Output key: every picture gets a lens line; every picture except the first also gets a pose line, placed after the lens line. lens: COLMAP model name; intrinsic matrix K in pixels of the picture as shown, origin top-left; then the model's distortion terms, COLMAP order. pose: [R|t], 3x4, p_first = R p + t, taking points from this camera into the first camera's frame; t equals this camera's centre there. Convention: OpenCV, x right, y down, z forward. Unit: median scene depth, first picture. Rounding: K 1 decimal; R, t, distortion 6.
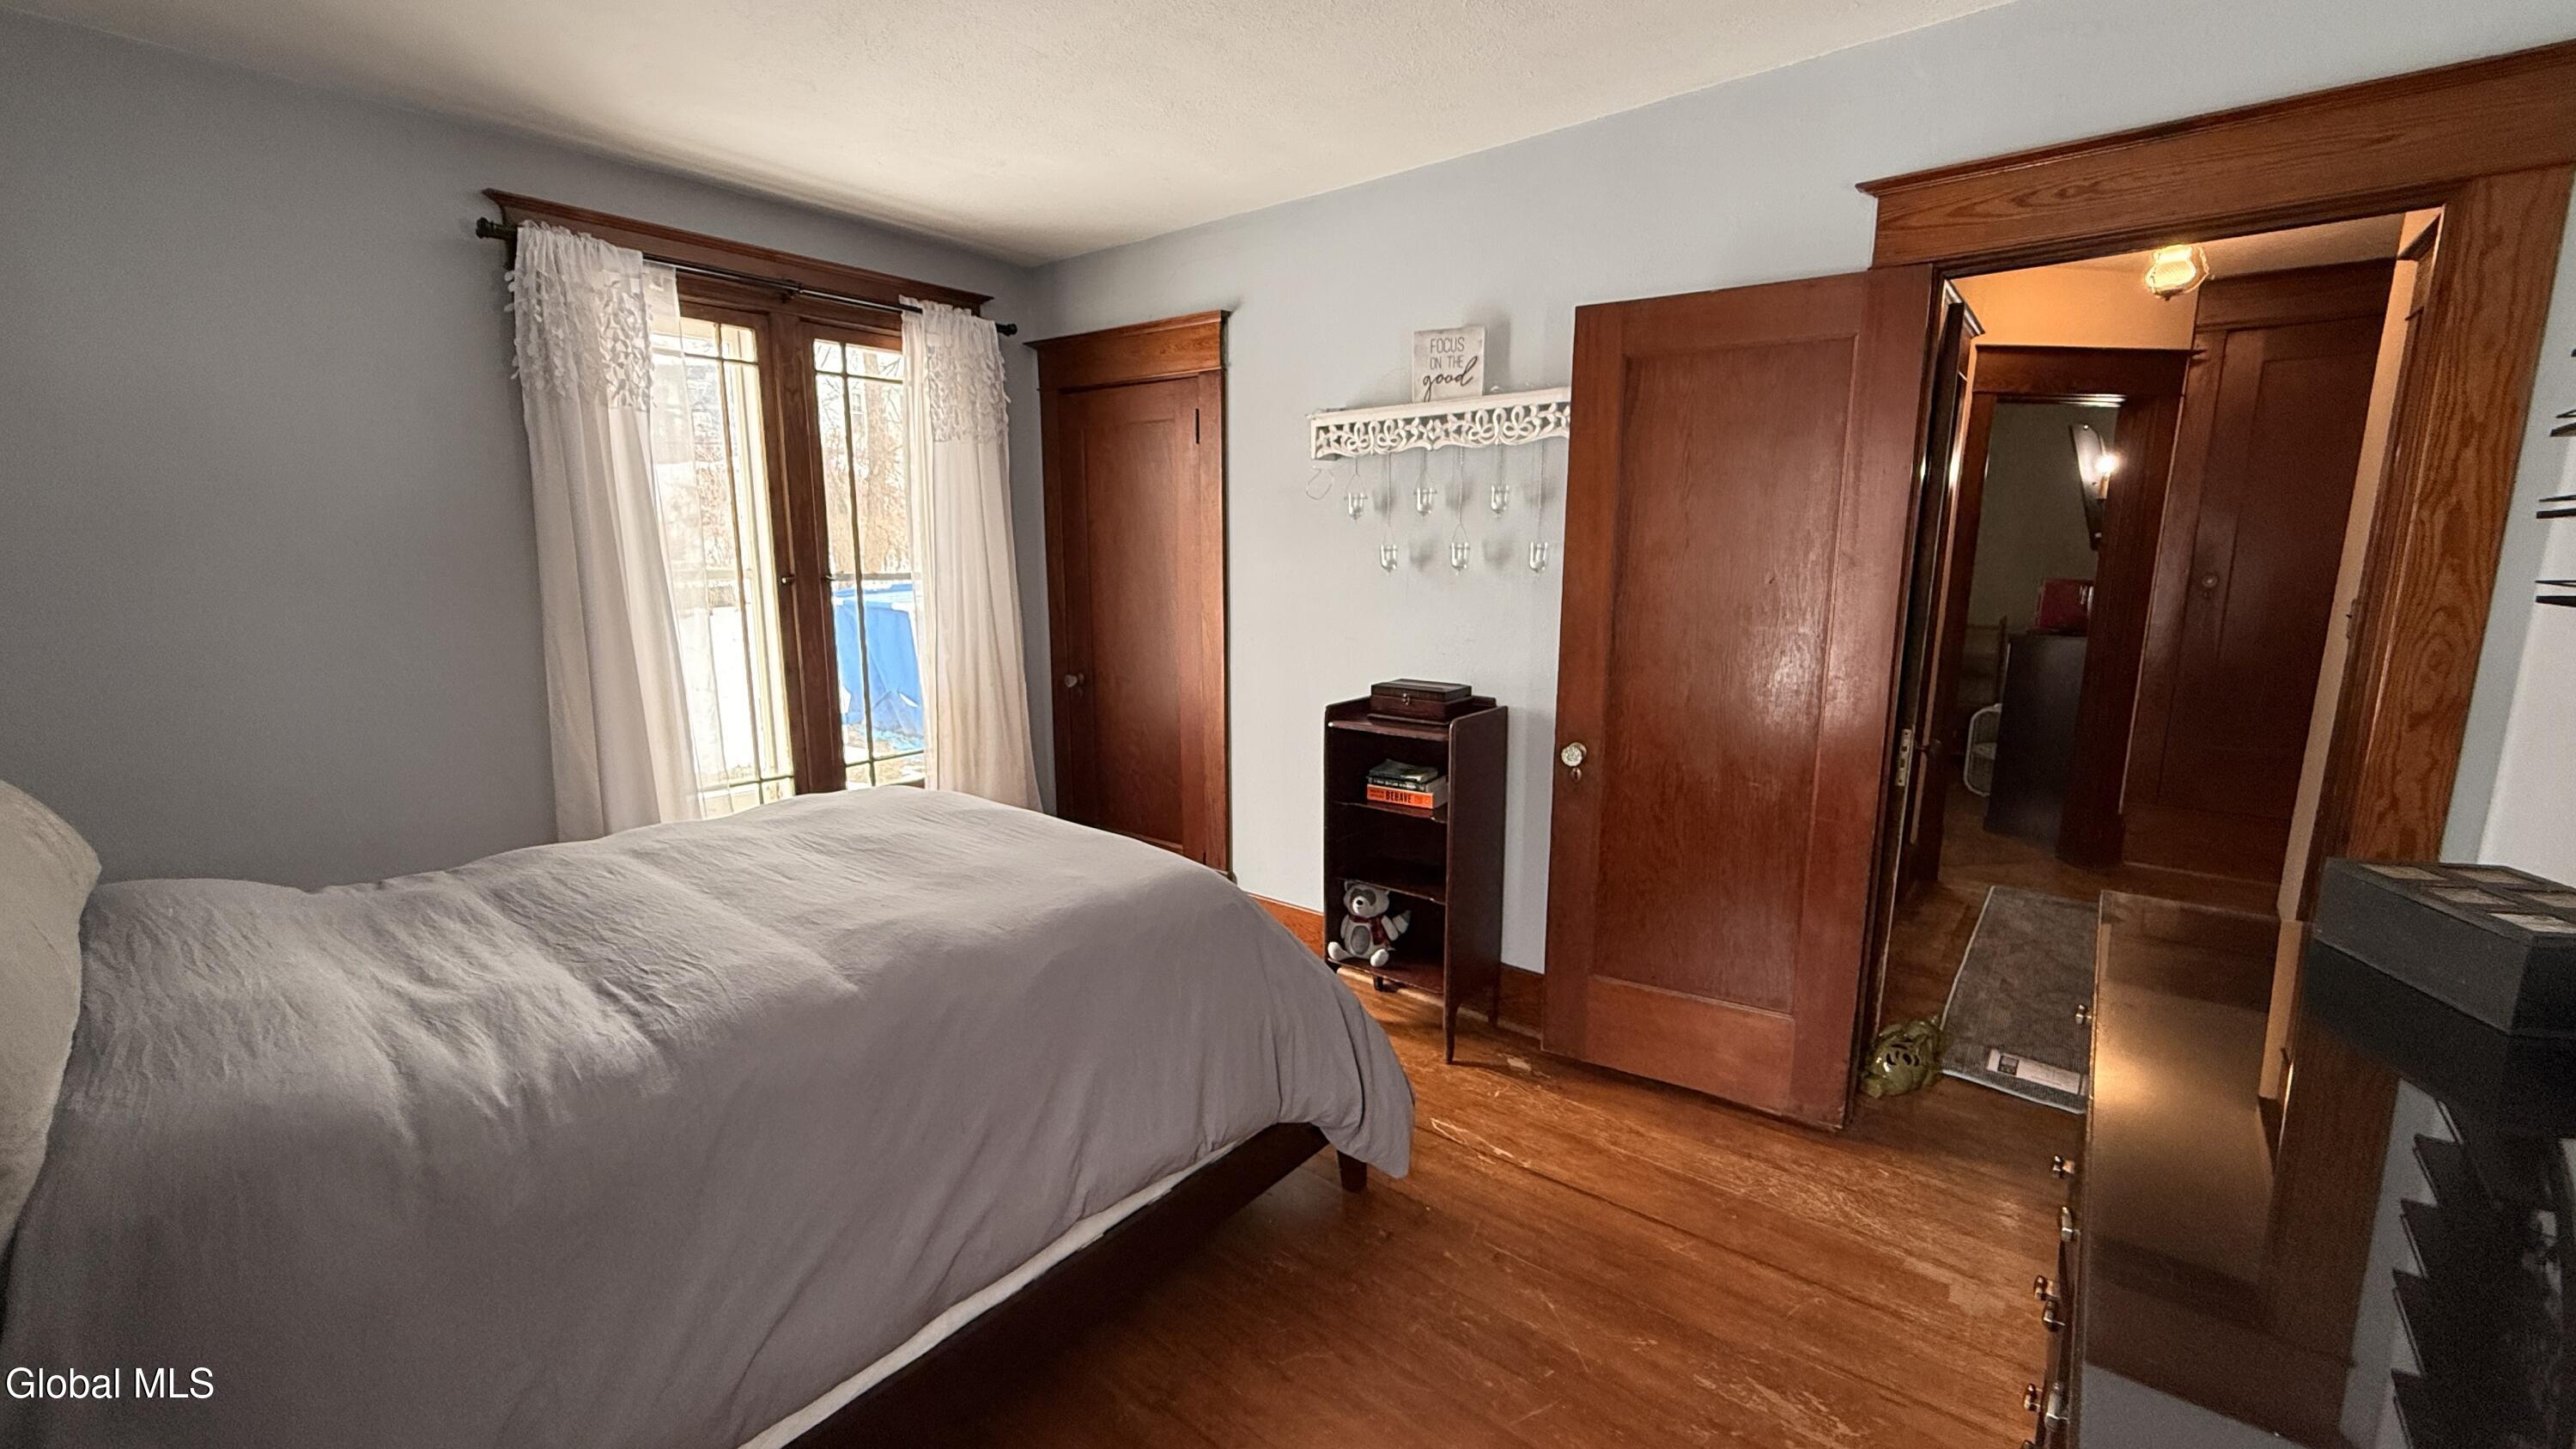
lens RADIAL K [[1015.8, 0, 1361.8], [0, 1015.8, 732.6], [0, 0, 1]] dist [0.000523, 0.000074]
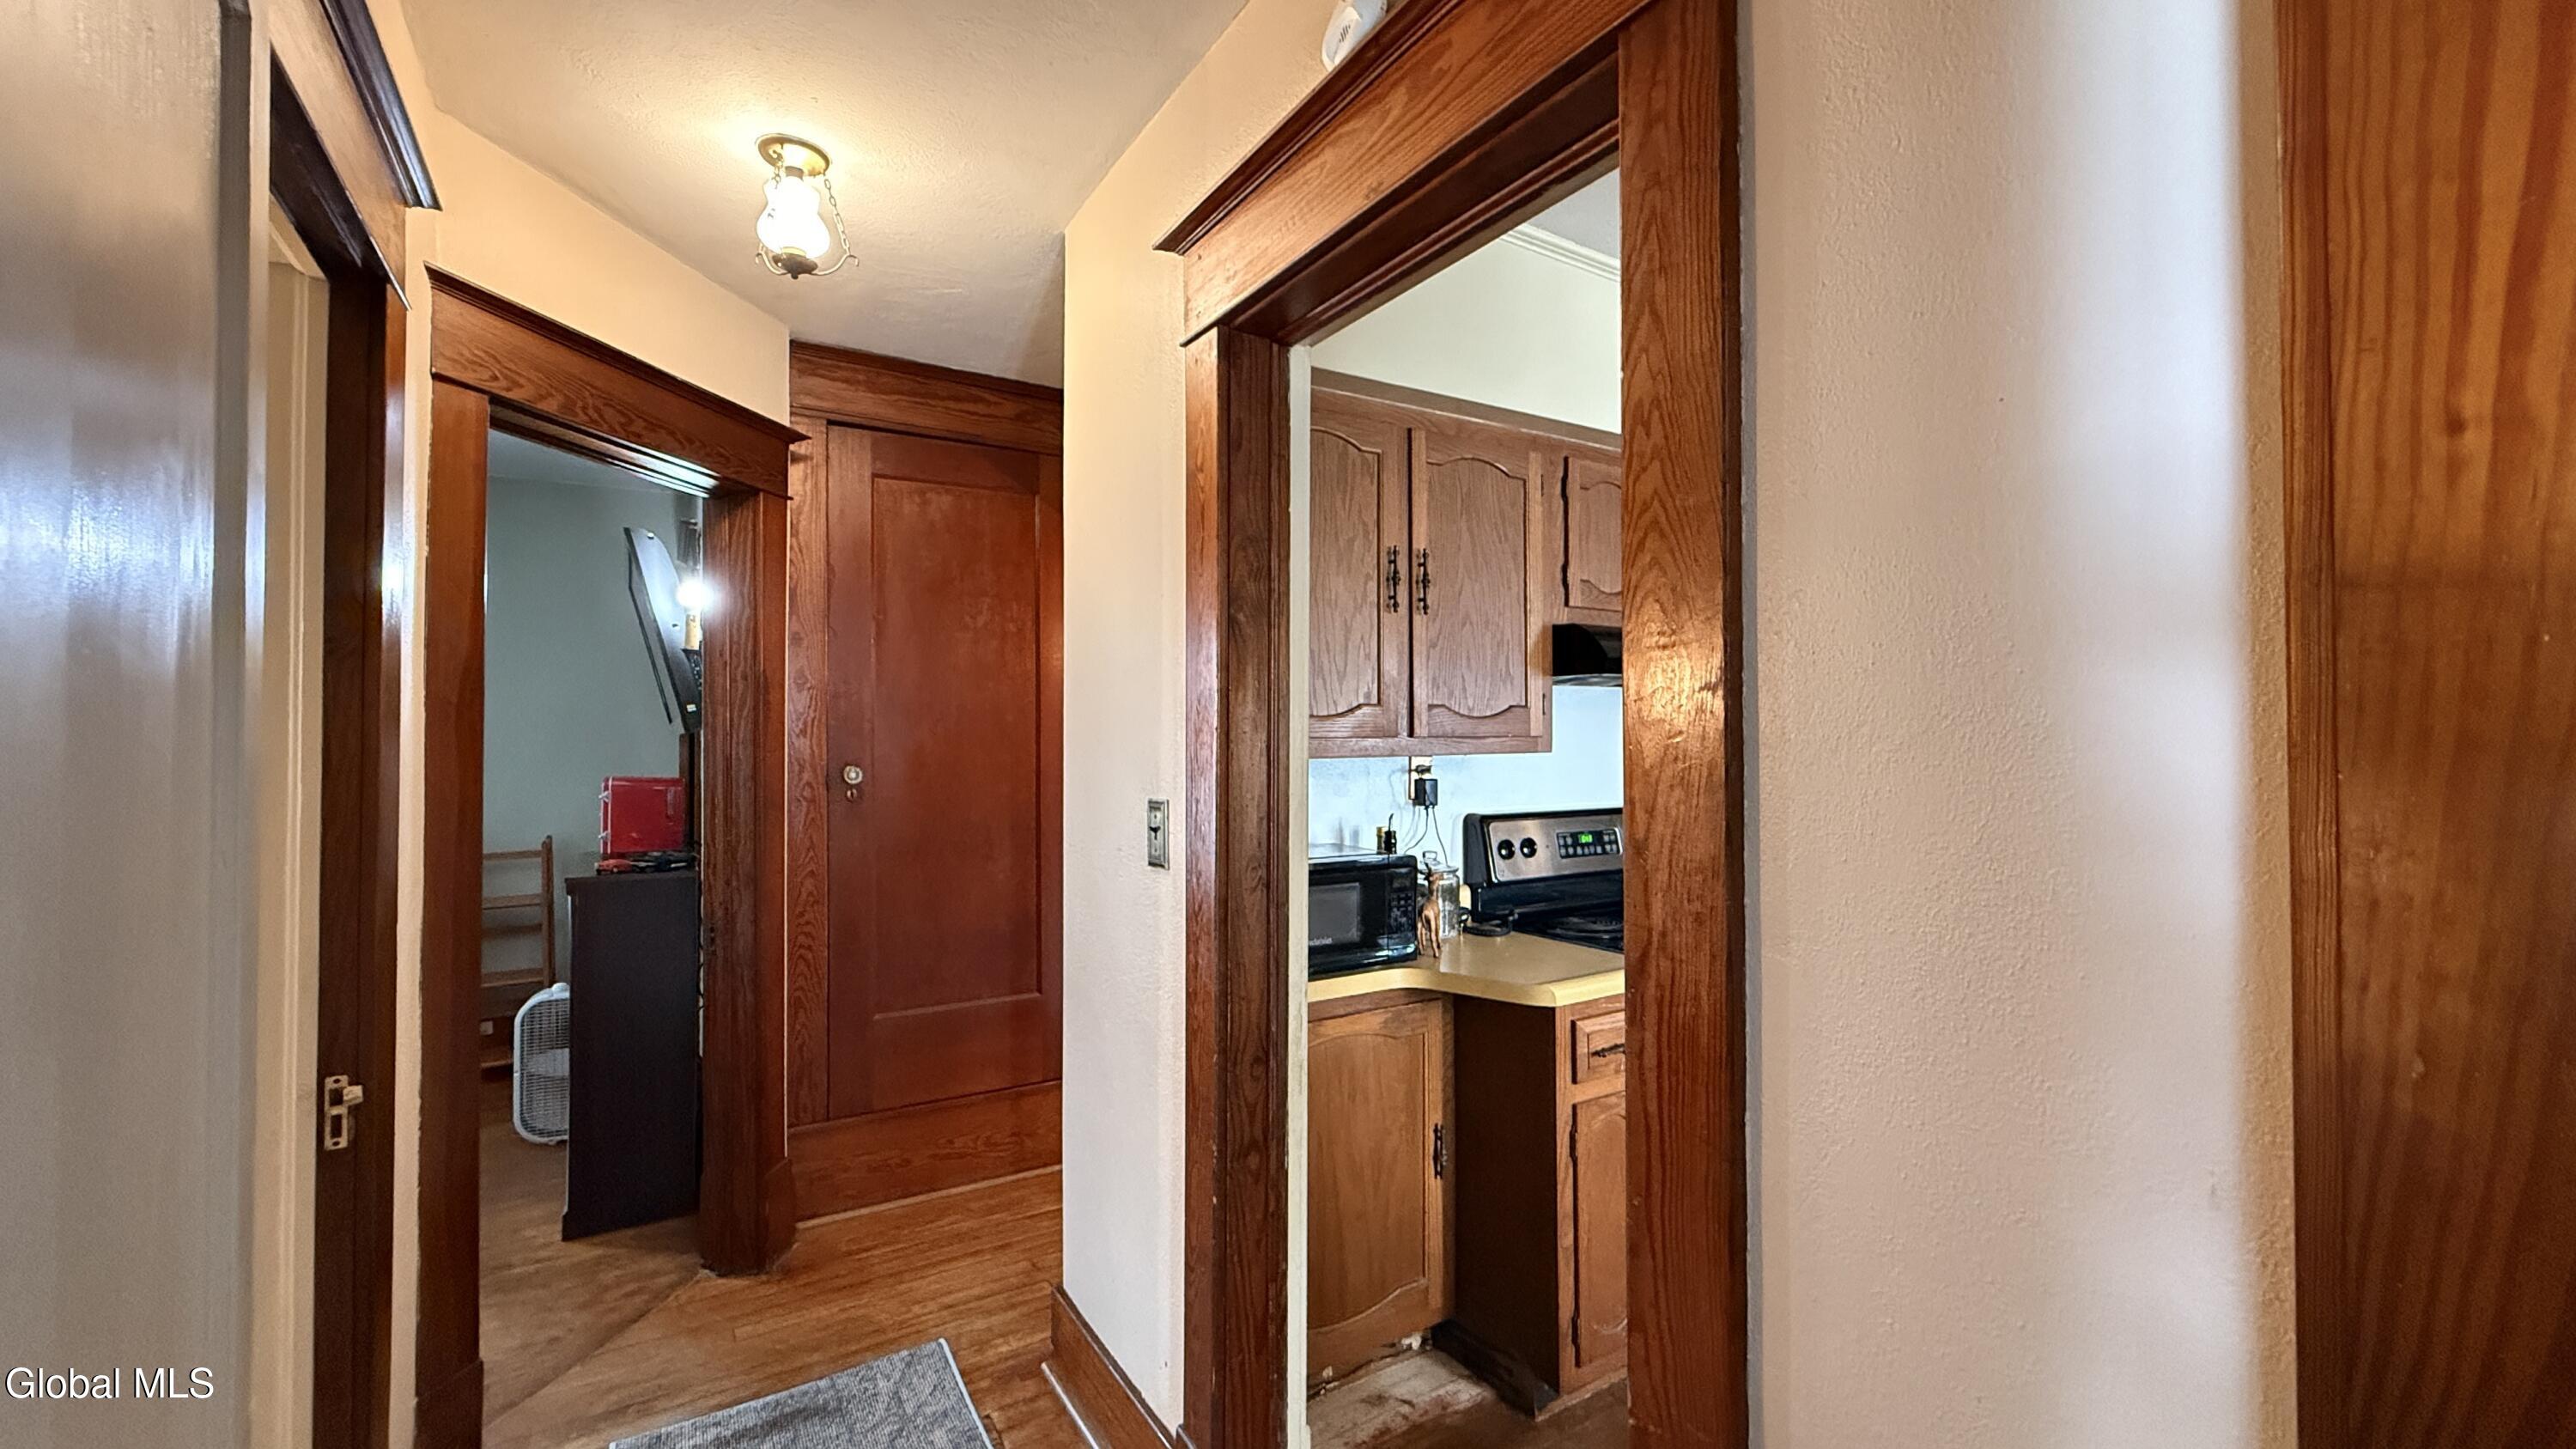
lens RADIAL K [[1026.7, 0, 1282.2], [0, 1026.7, 728.8], [0, 0, 1]] dist [0.002415, 0.000364]
pose [[0.369295, -0.009959, 0.929259, 0.274196], [0.186811, 0.980326, -0.063734, -0.074027], [-0.910342, 0.197132, 0.363890, 0.448227]]
